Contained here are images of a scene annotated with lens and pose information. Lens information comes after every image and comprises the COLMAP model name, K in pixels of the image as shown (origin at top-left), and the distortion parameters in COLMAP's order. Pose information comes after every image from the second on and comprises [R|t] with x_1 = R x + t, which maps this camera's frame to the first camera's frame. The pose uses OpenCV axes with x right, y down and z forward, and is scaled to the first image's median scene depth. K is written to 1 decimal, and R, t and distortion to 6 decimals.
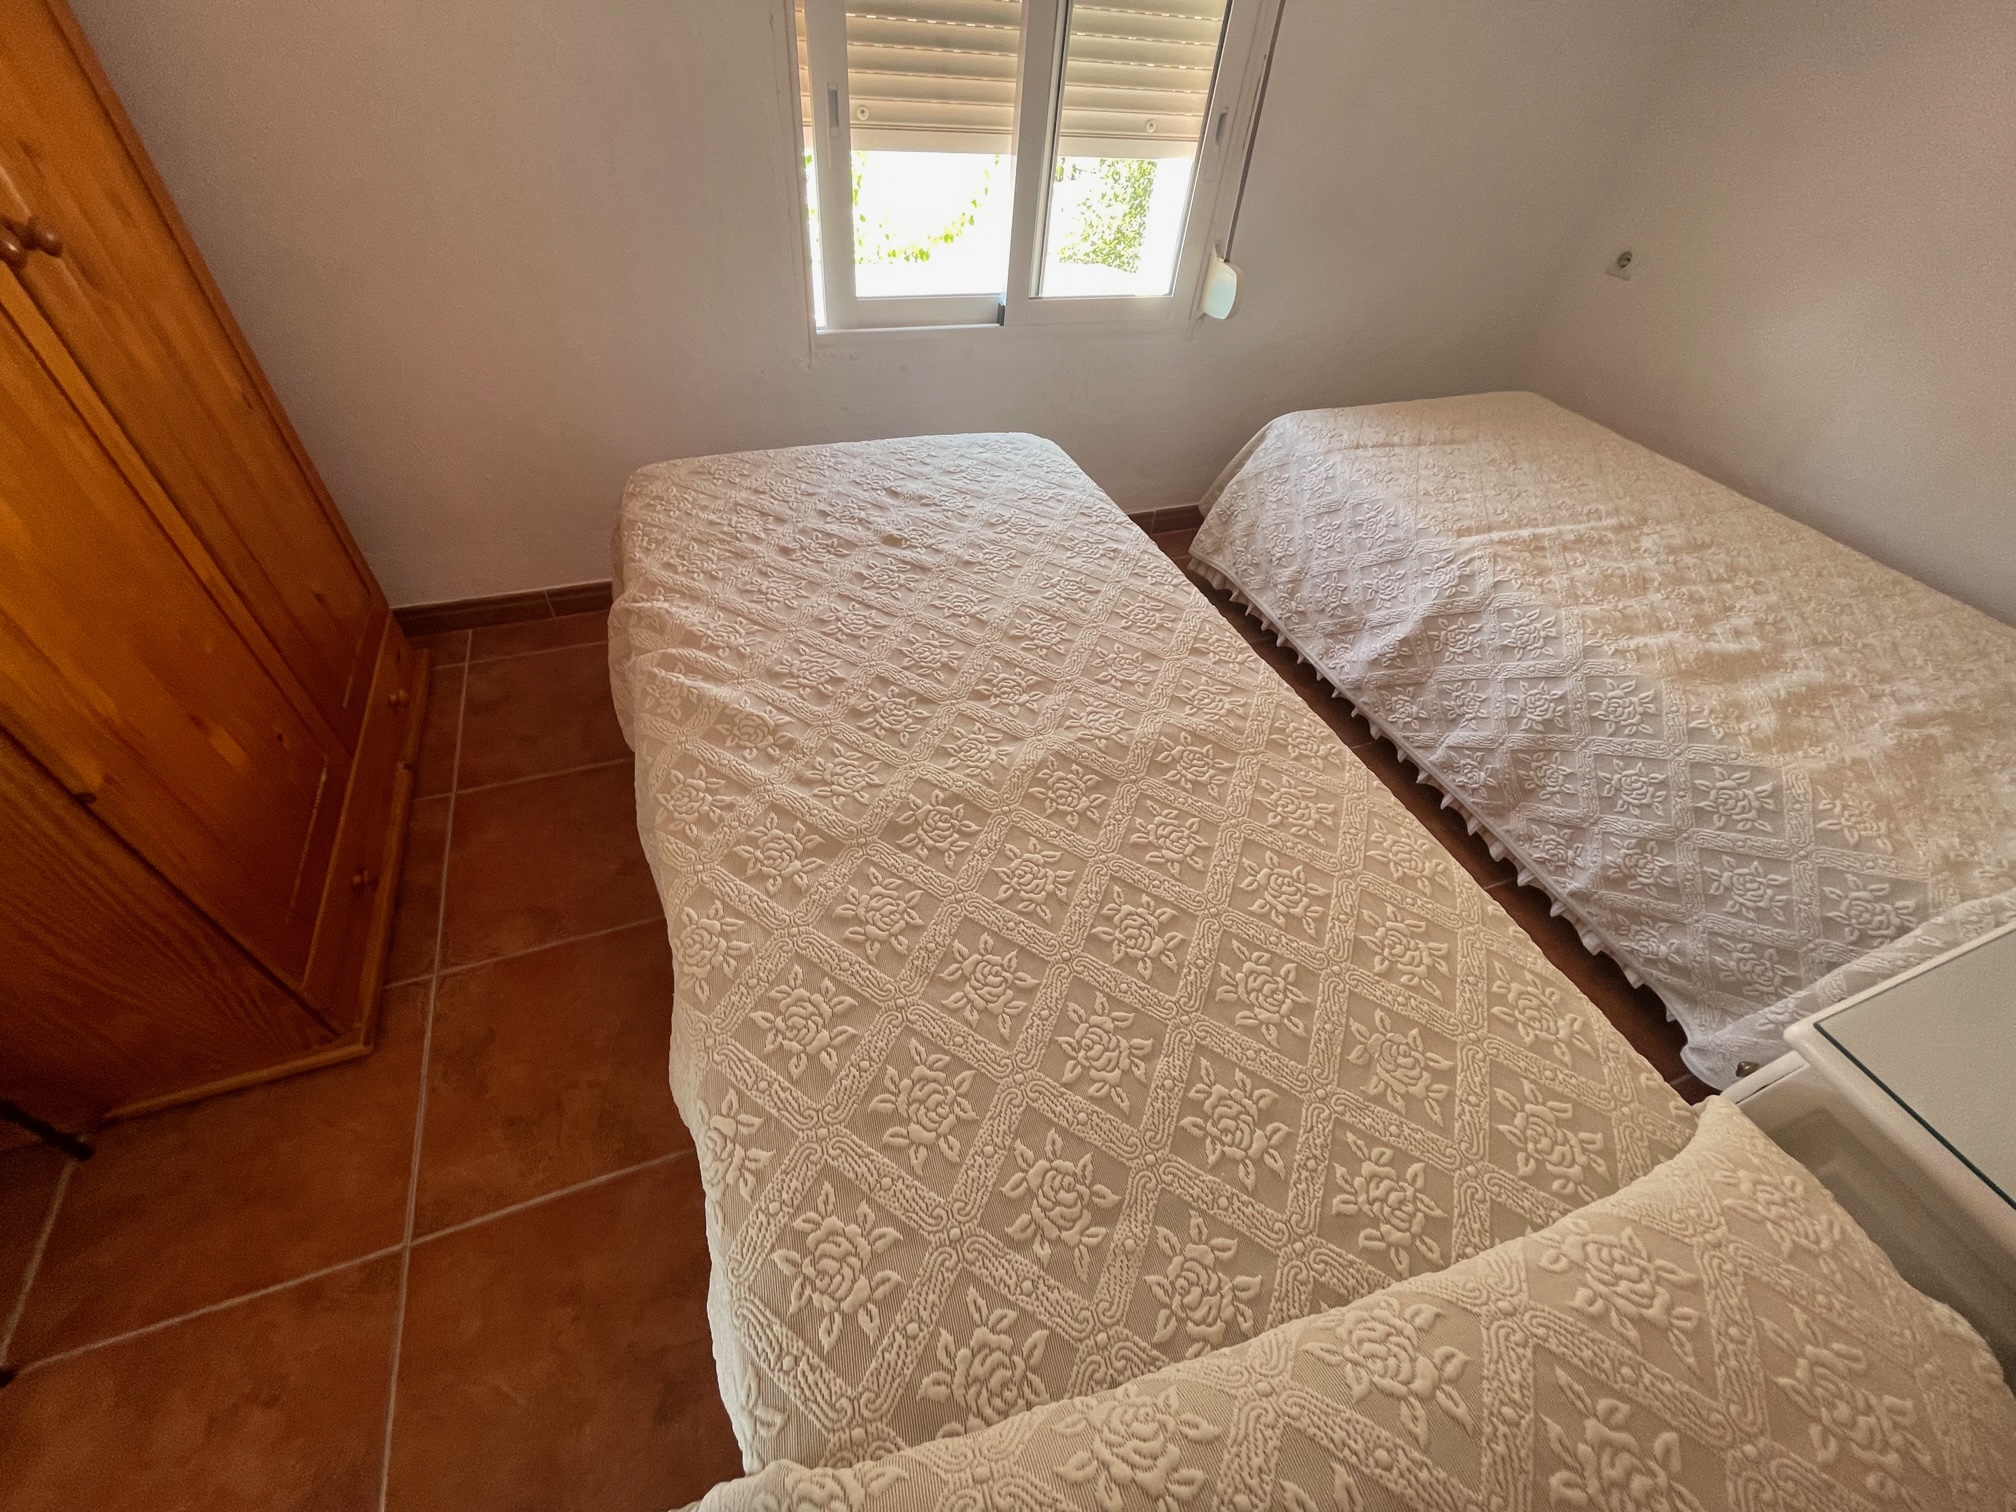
lens RADIAL K [[816.5, 0, 1001.4], [0, 816.5, 756.1], [0, 0, 1]] dist [-0.001359, -0.000114]
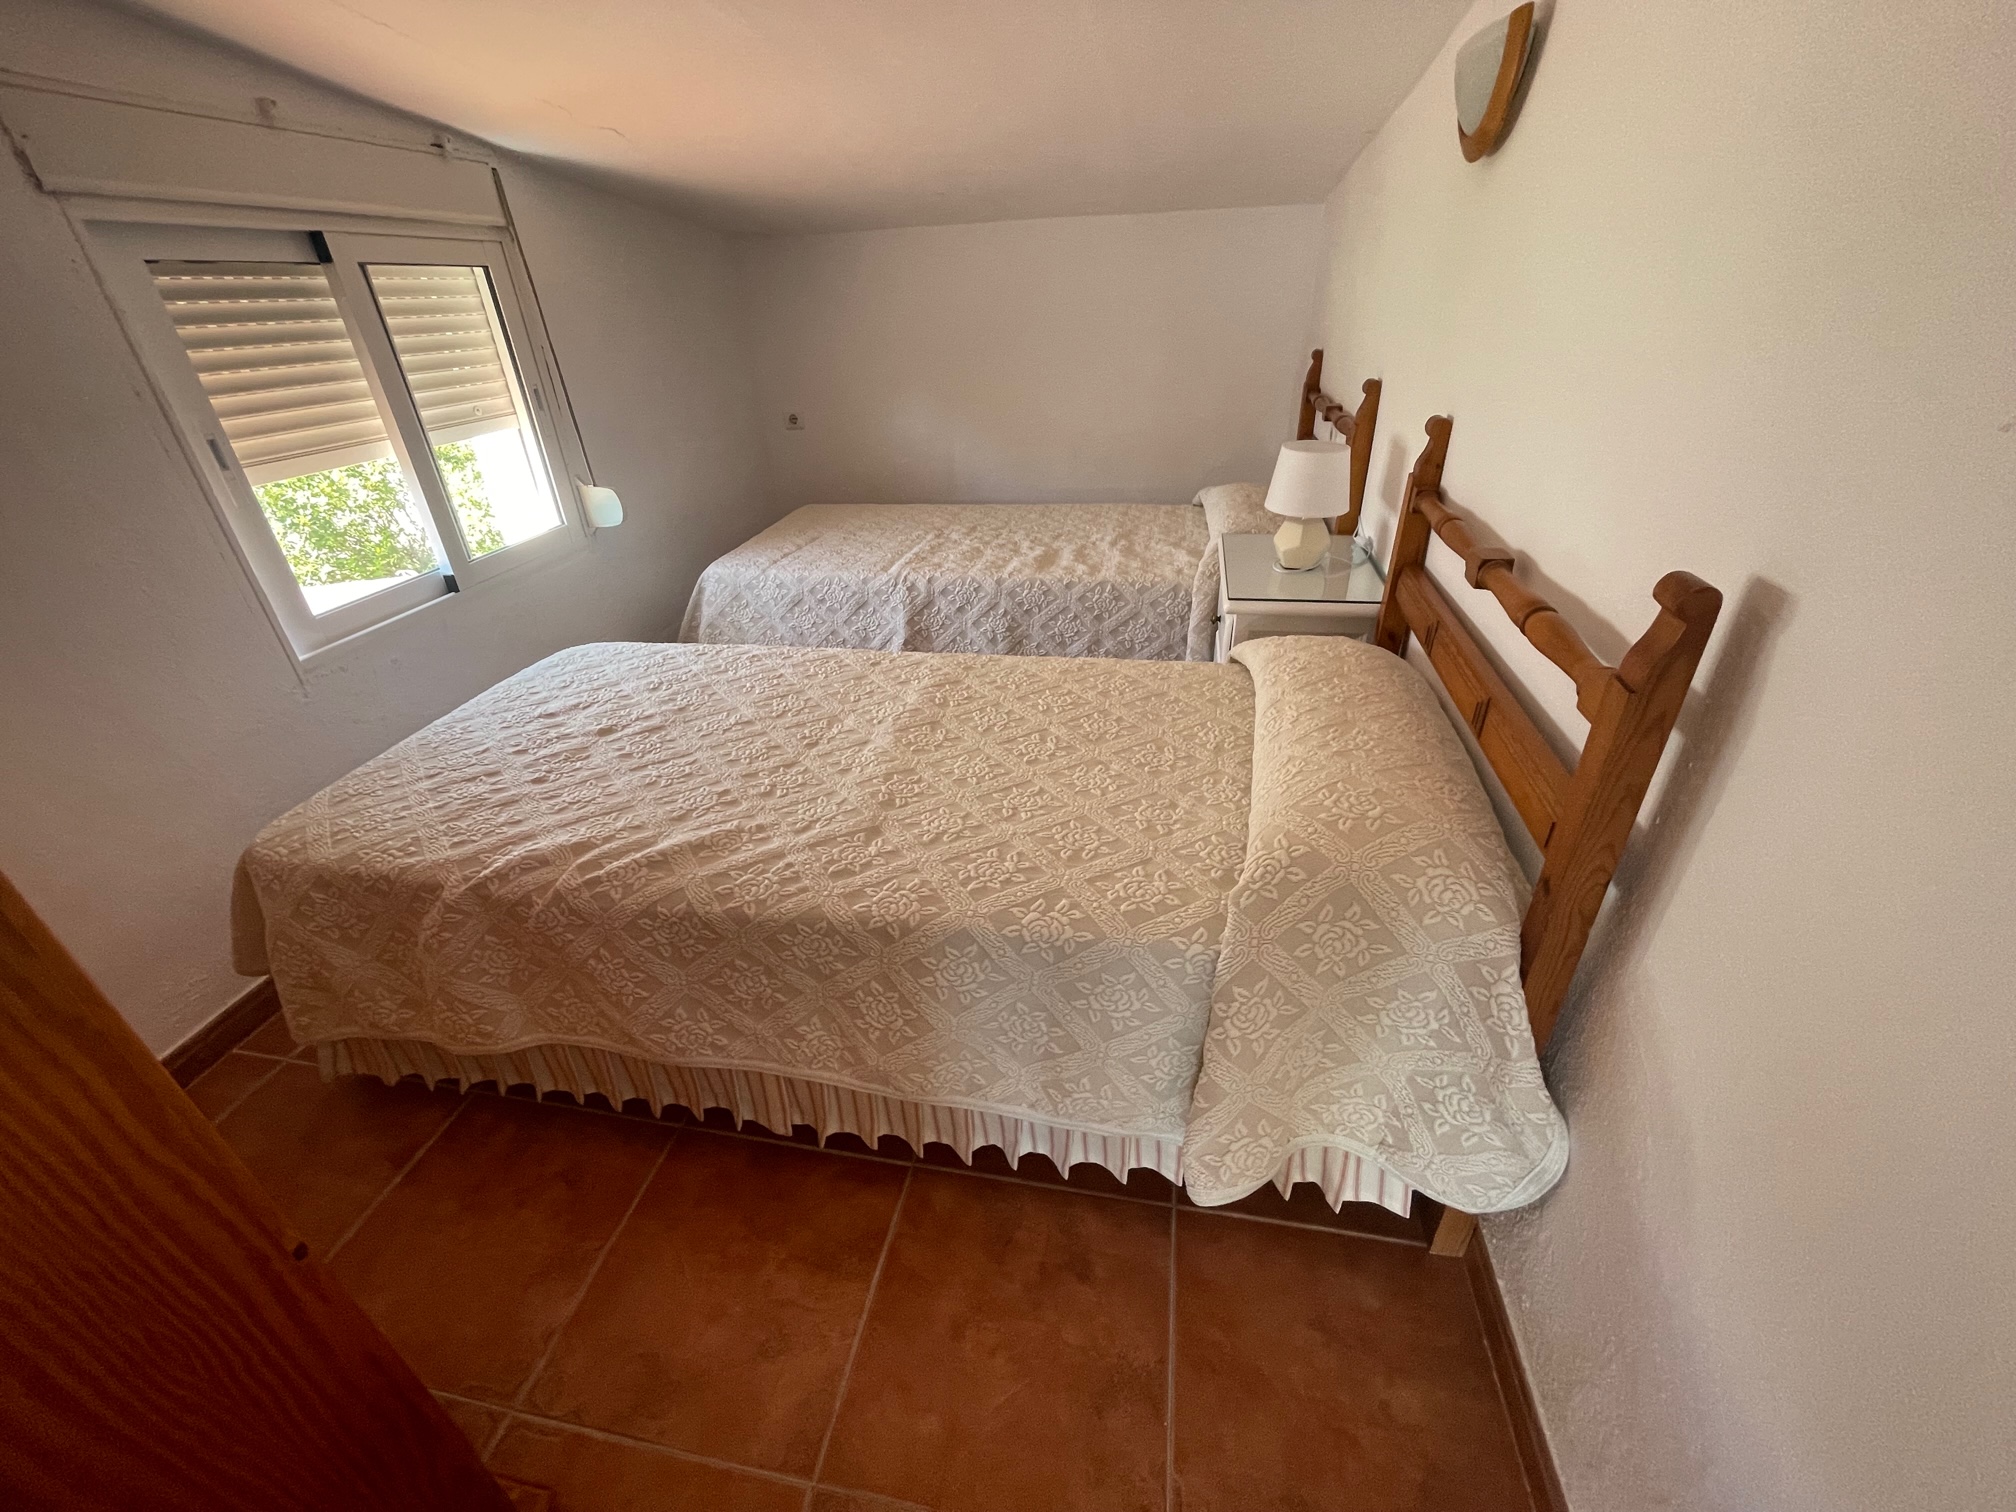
lens RADIAL K [[816.5, 0, 1019.5], [0, 816.5, 750.5], [0, 0, 1]] dist [-0.001359, -0.000114]
pose [[0.510478, -0.508167, 0.693670, -0.646609], [0.660572, 0.748199, 0.061993, 0.060374], [-0.550506, 0.426573, 0.717620, -0.101334]]
